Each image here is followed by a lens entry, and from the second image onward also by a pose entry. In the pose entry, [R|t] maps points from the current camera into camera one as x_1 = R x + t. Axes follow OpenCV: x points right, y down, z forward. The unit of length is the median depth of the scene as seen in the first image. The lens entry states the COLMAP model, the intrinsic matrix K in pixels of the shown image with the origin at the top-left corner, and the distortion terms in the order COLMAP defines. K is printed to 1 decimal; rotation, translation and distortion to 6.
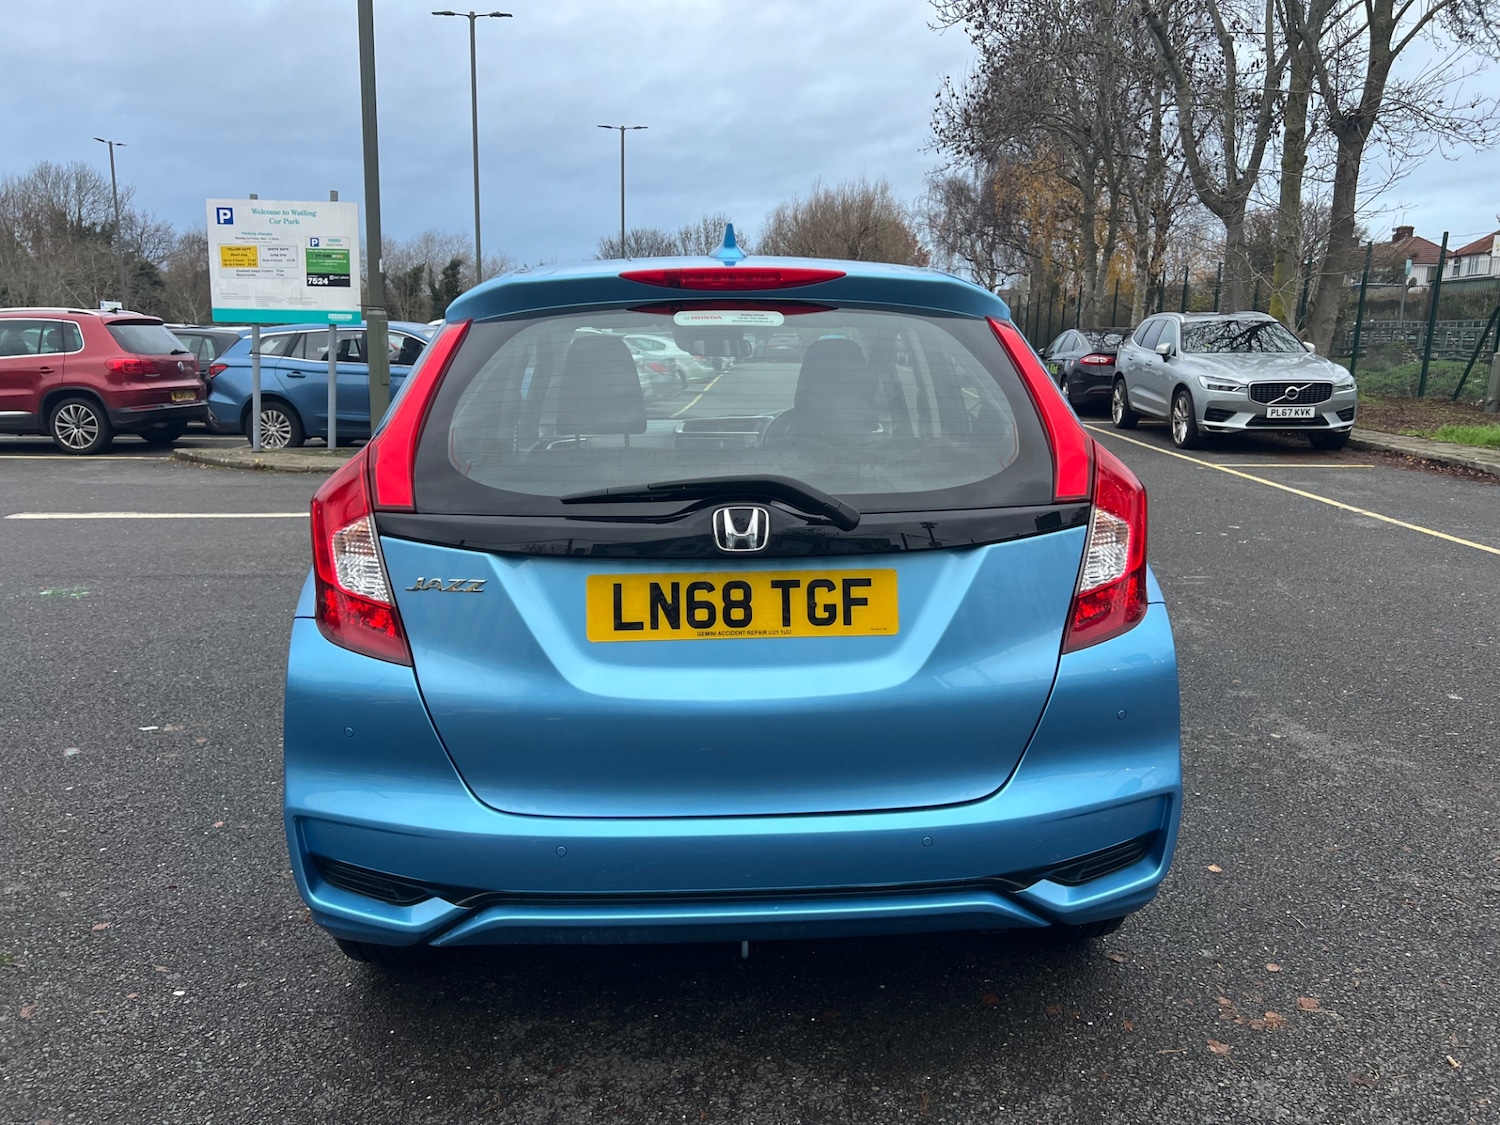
lens RADIAL K [[1107.8, 0, 756.4], [0, 1107.8, 556.1], [0, 0, 1]] dist [0.047147, -0.048923]
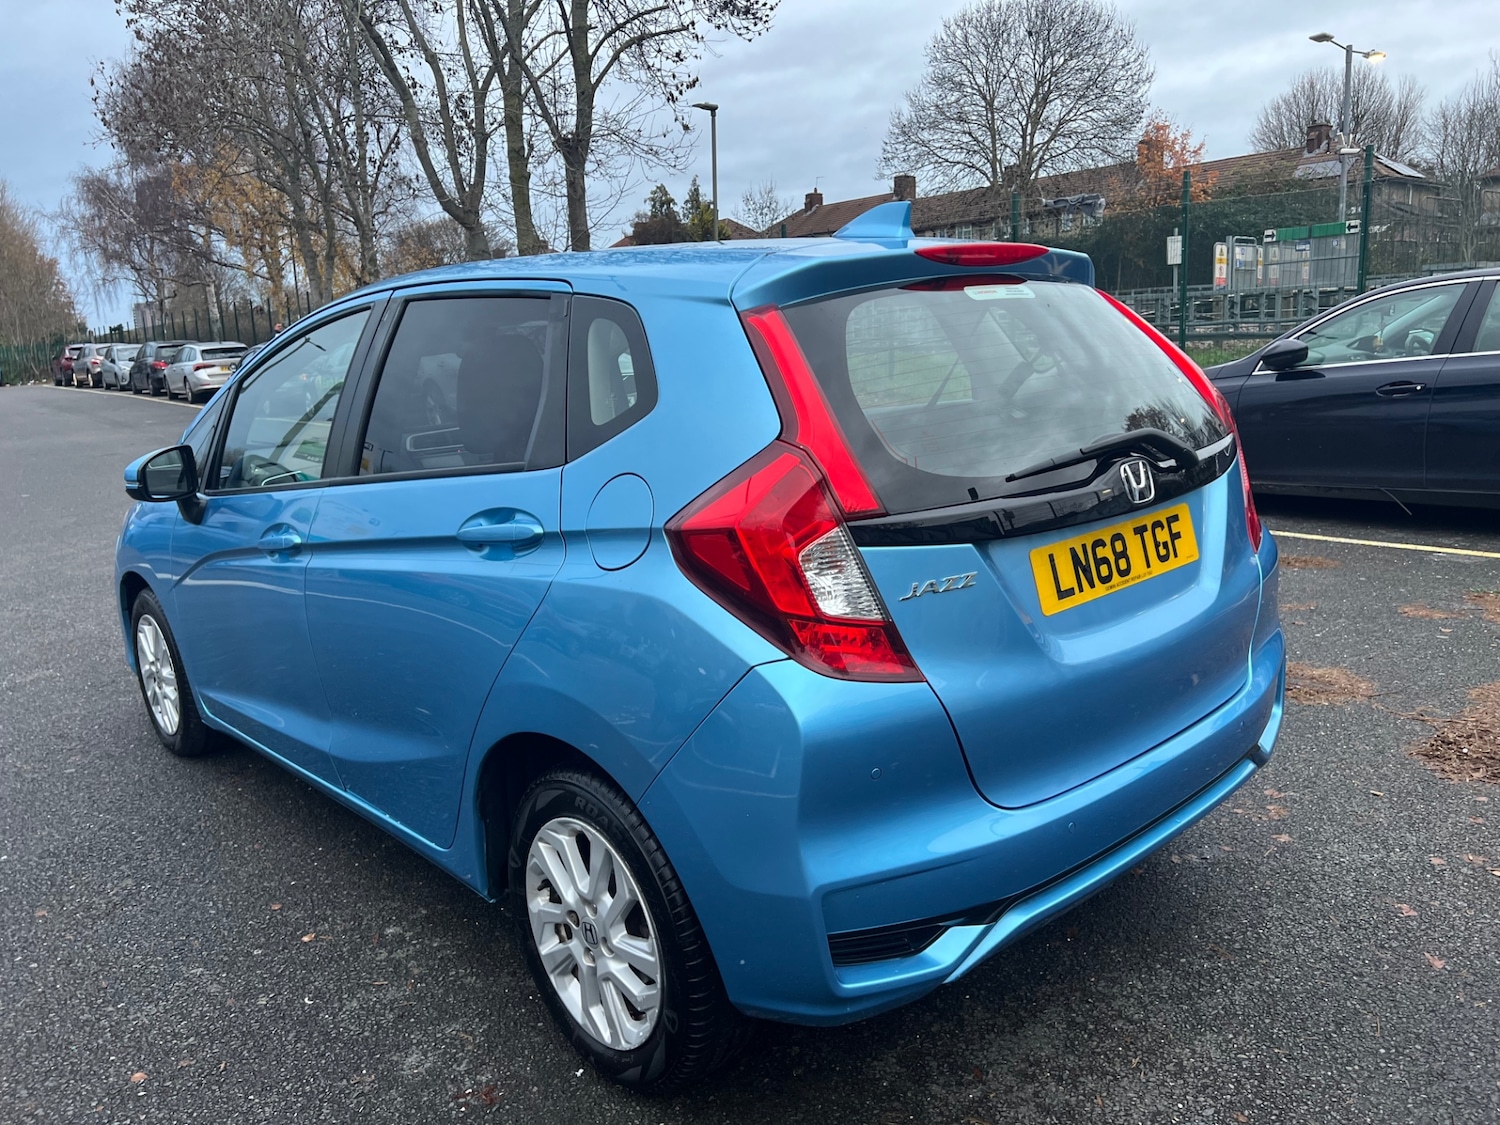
lens RADIAL K [[1107.8, 0, 752.4], [0, 1107.8, 556.4], [0, 0, 1]] dist [0.047147, -0.048923]
pose [[0.775163, -0.165622, 0.609666, -0.653556], [0.170359, 0.984075, 0.050731, -0.048409], [-0.608359, 0.064537, 0.791034, 0.253855]]
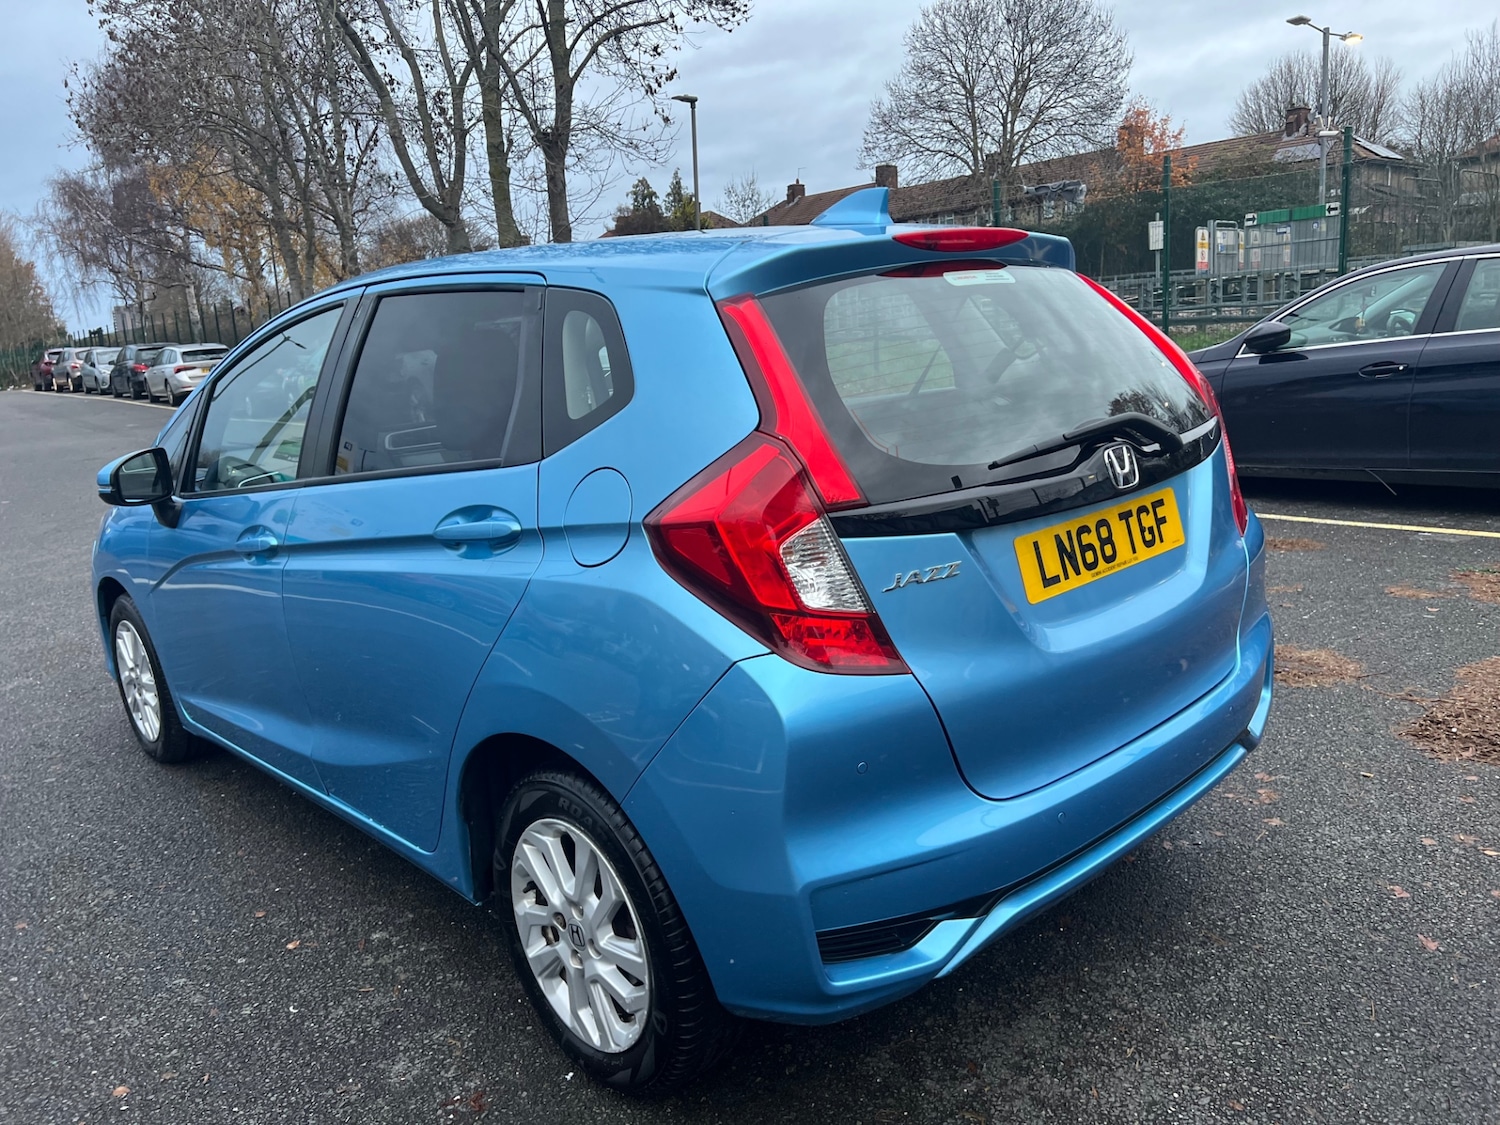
lens RADIAL K [[1107.8, 0, 753.6], [0, 1107.8, 553.8], [0, 0, 1]] dist [0.047147, -0.048923]
pose [[0.765182, -0.183327, 0.617161, -0.643075], [0.188966, 0.980333, 0.056919, -0.047277], [-0.615458, 0.073069, 0.784775, 0.259238]]
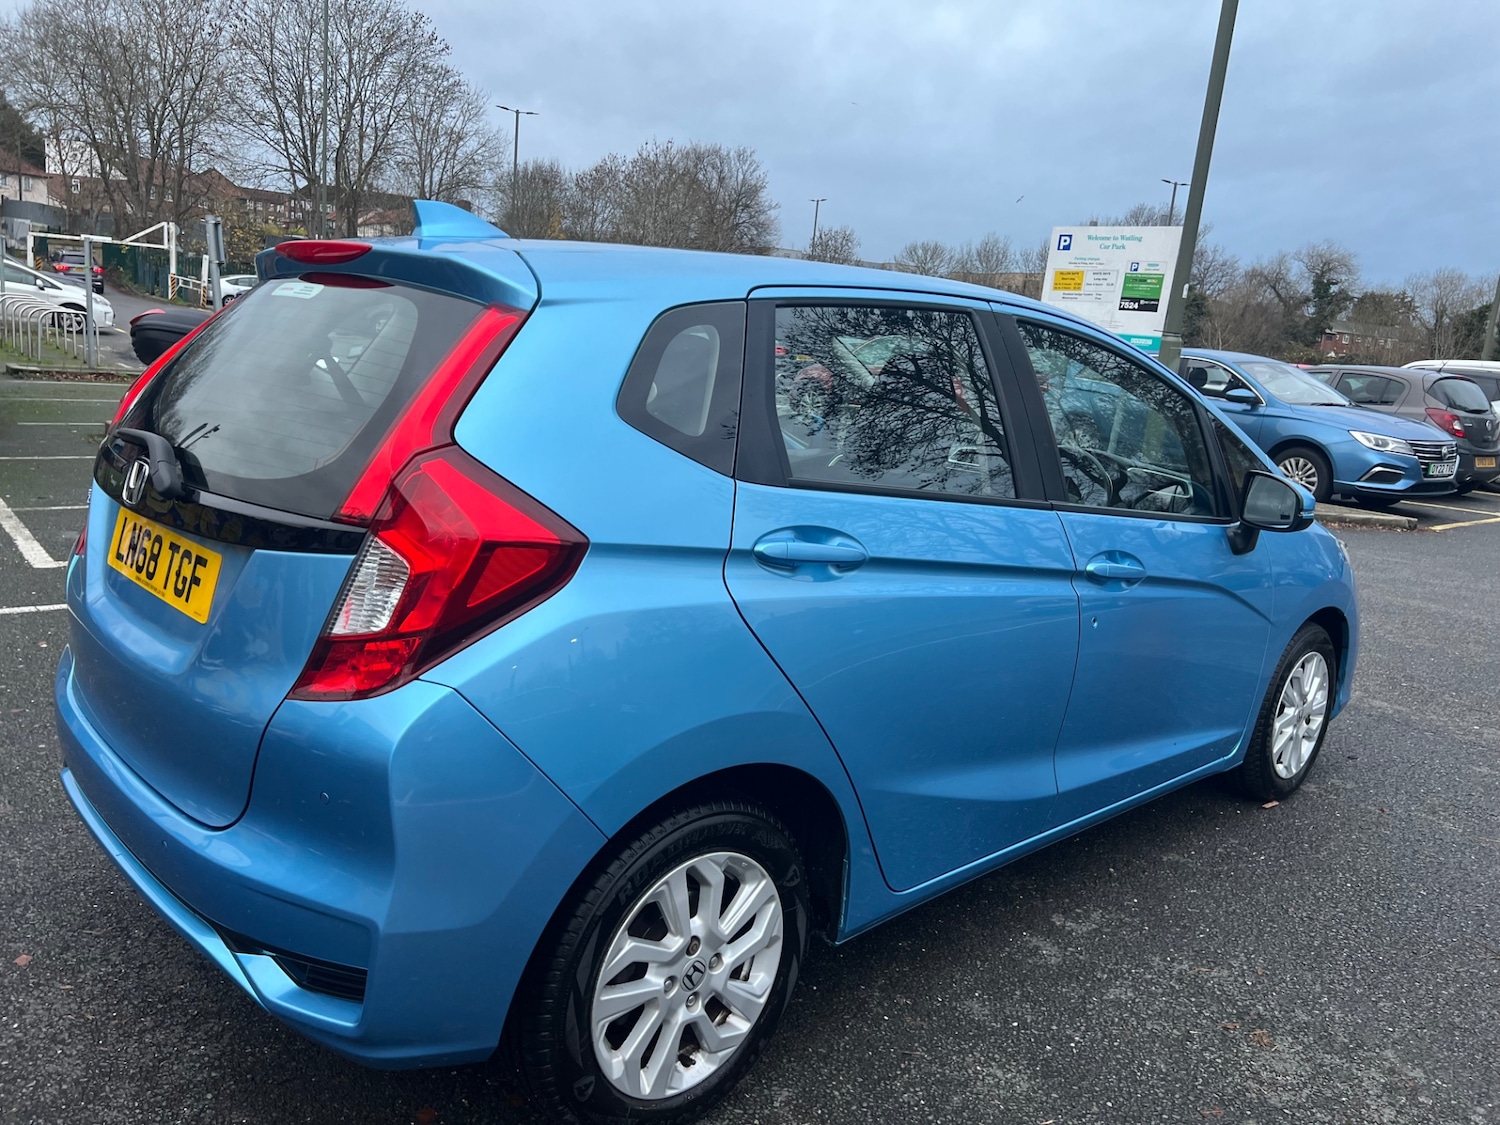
lens RADIAL K [[1107.8, 0, 760.5], [0, 1107.8, 563.0], [0, 0, 1]] dist [0.047147, -0.048923]
pose [[0.659291, 0.198782, -0.725135, 0.768744], [-0.214965, 0.973997, 0.071557, -0.102098], [0.720504, 0.108702, 0.684878, 0.478999]]
